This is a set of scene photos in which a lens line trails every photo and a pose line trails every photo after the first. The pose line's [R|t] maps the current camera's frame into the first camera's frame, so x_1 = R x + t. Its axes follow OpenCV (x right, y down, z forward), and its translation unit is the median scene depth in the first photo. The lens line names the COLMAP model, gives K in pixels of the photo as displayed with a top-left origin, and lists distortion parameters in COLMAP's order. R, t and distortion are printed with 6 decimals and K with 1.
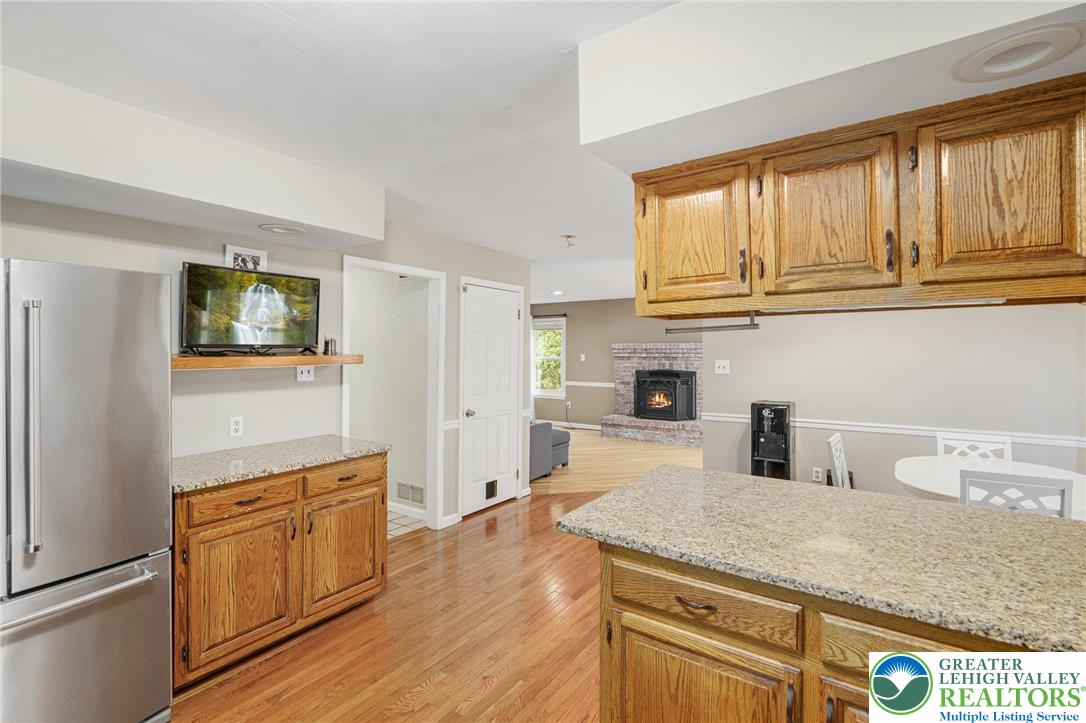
lens RADIAL K [[496.5, 0, 547.2], [0, 496.5, 350.0], [0, 0, 1]] dist [-0.002680, -0.000086]
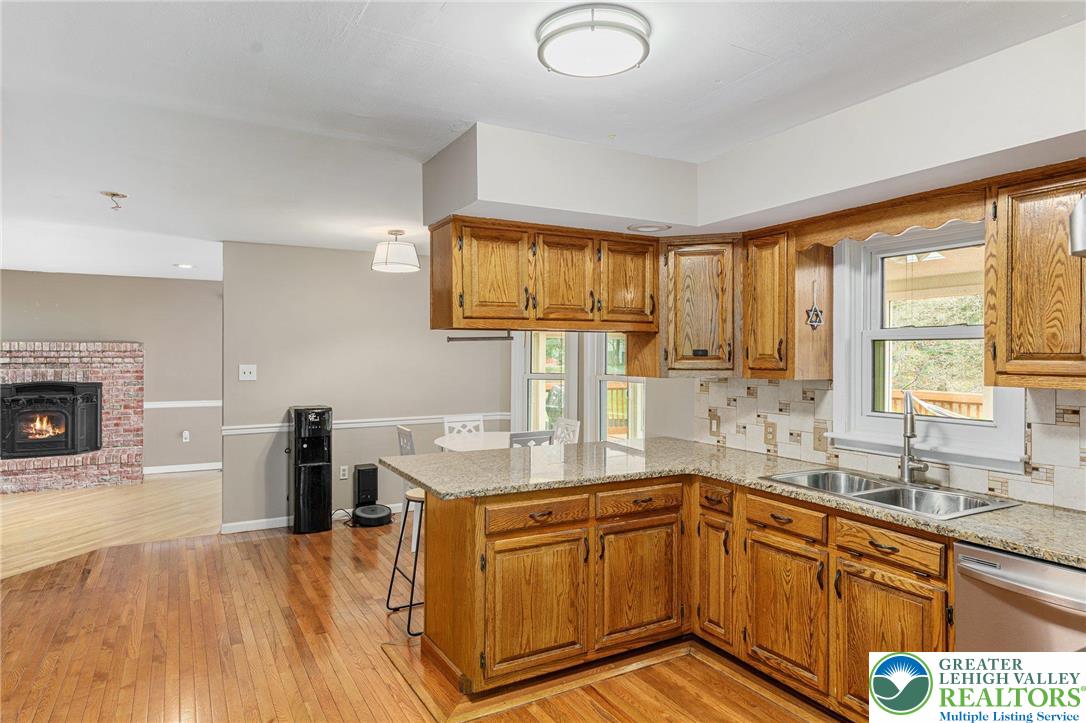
lens RADIAL K [[638.9, 0, 539.8], [0, 638.9, 360.6], [0, 0, 1]] dist [0.002352, -0.000260]
pose [[0.440597, -0.005867, 0.897686, -0.623311], [-0.004713, 0.999950, 0.008849, 0.000507], [-0.897693, -0.008130, 0.440547, 0.043151]]
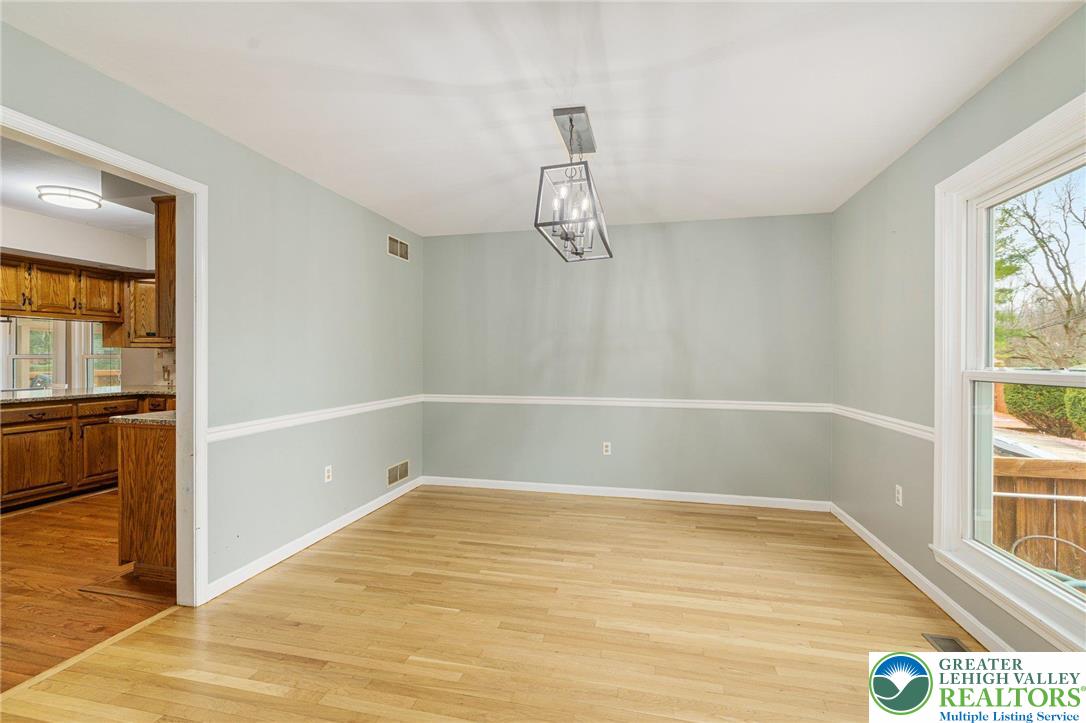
lens RADIAL K [[496.5, 0, 542.2], [0, 496.5, 362.5], [0, 0, 1]] dist [-0.002680, -0.000086]
pose [[-0.356388, -0.012737, 0.934251, -1.456588], [-0.009245, 0.999906, 0.010105, 0.055942], [-0.934292, -0.005036, -0.356473, -0.319283]]
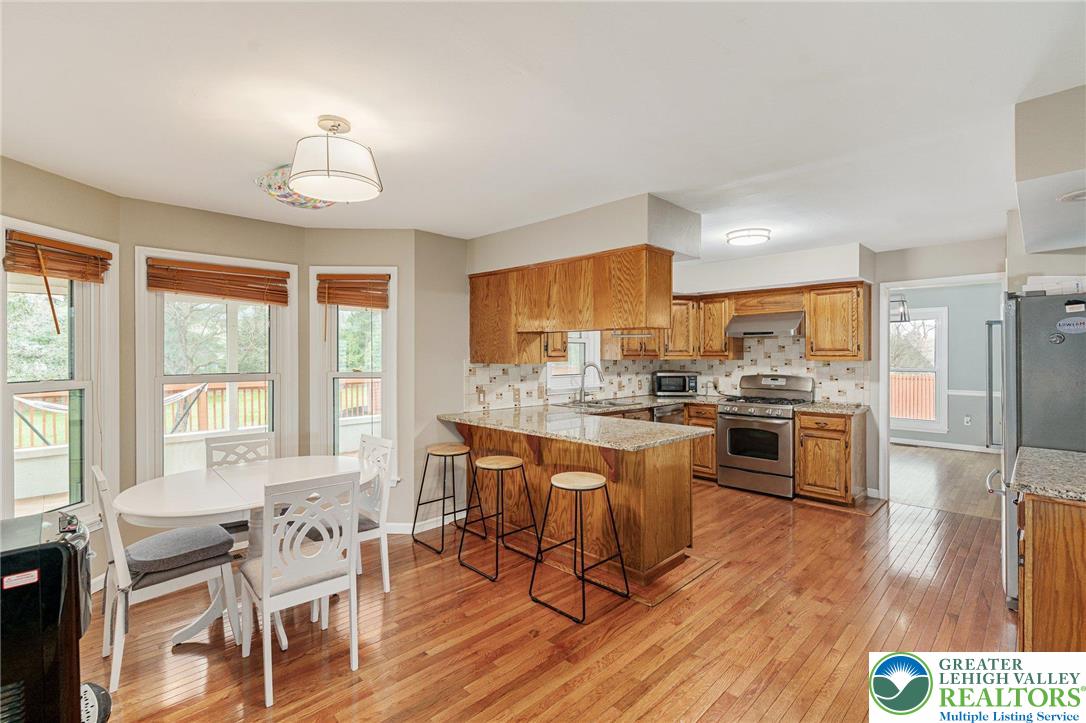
lens RADIAL K [[496.5, 0, 542.6], [0, 496.5, 356.3], [0, 0, 1]] dist [-0.002680, -0.000086]
pose [[-0.981123, -0.000446, 0.193386, 0.147489], [-0.000584, 1.000000, -0.000660, 0.020843], [-0.193386, -0.000761, -0.981123, 1.516212]]
